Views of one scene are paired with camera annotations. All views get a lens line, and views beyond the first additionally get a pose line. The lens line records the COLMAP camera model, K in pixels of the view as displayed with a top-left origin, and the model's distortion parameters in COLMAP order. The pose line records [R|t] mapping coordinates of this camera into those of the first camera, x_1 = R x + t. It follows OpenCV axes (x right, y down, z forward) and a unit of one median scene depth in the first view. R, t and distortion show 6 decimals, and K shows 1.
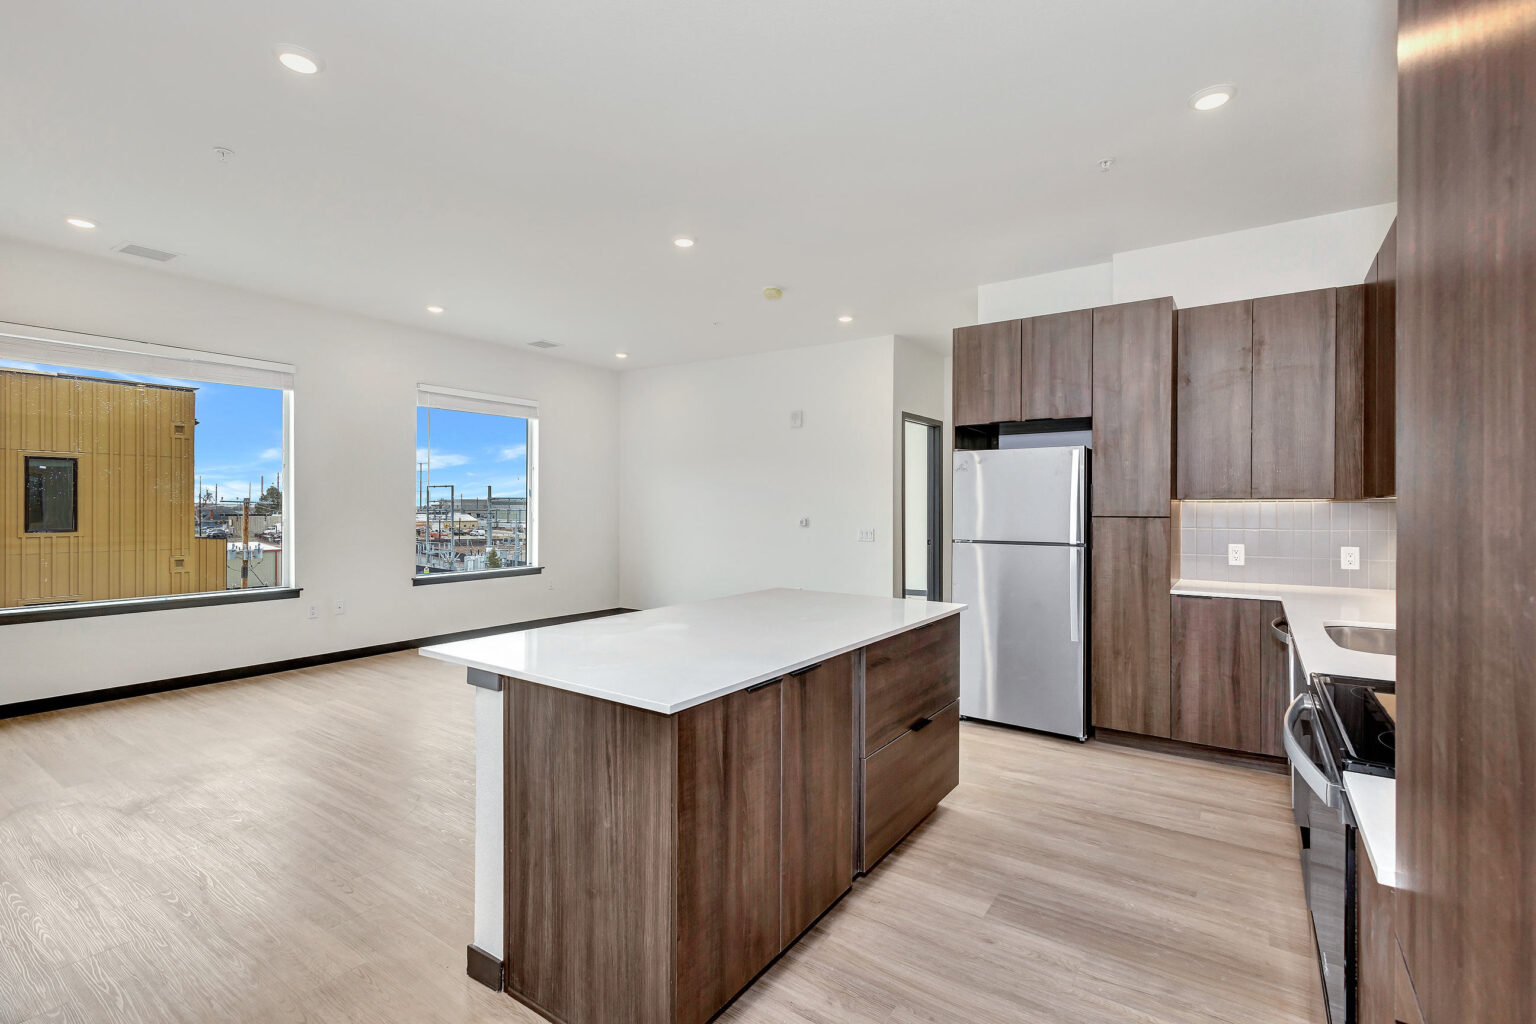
lens RADIAL K [[713.1, 0, 768.0], [0, 713.1, 512.0], [0, 0, 1]] dist [0.001992, 0.000033]
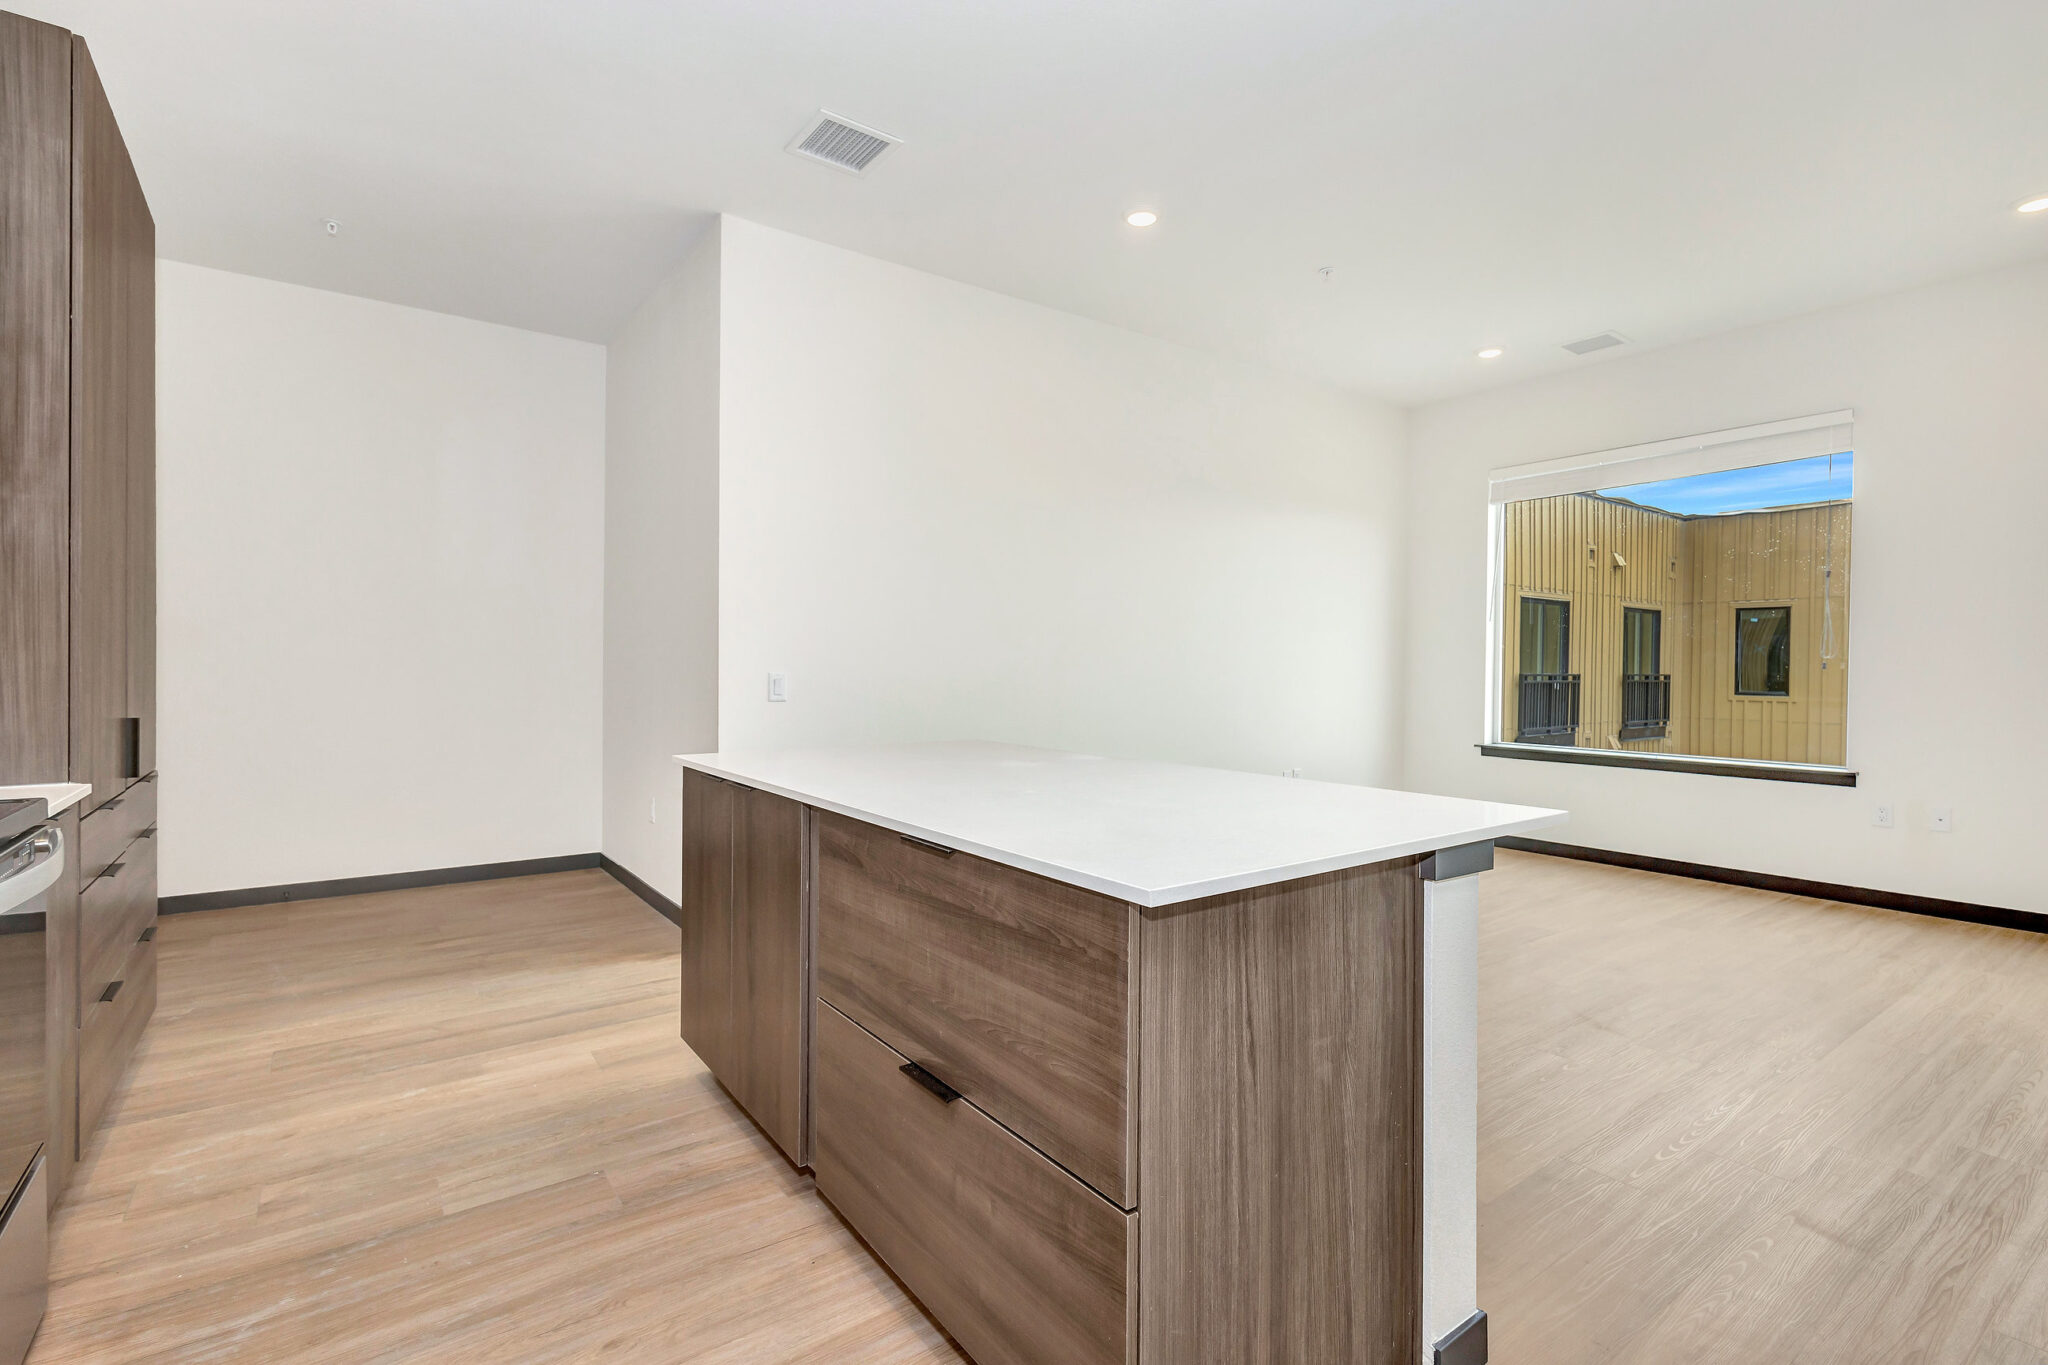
lens RADIAL K [[946.8, 0, 1016.9], [0, 946.8, 675.0], [0, 0, 1]] dist [0.003134, 0.000115]
pose [[-0.359698, -0.001657, -0.933067, 0.676180], [-0.012389, 0.999919, 0.003000, 0.058450], [0.932986, 0.012639, -0.359690, 1.188205]]
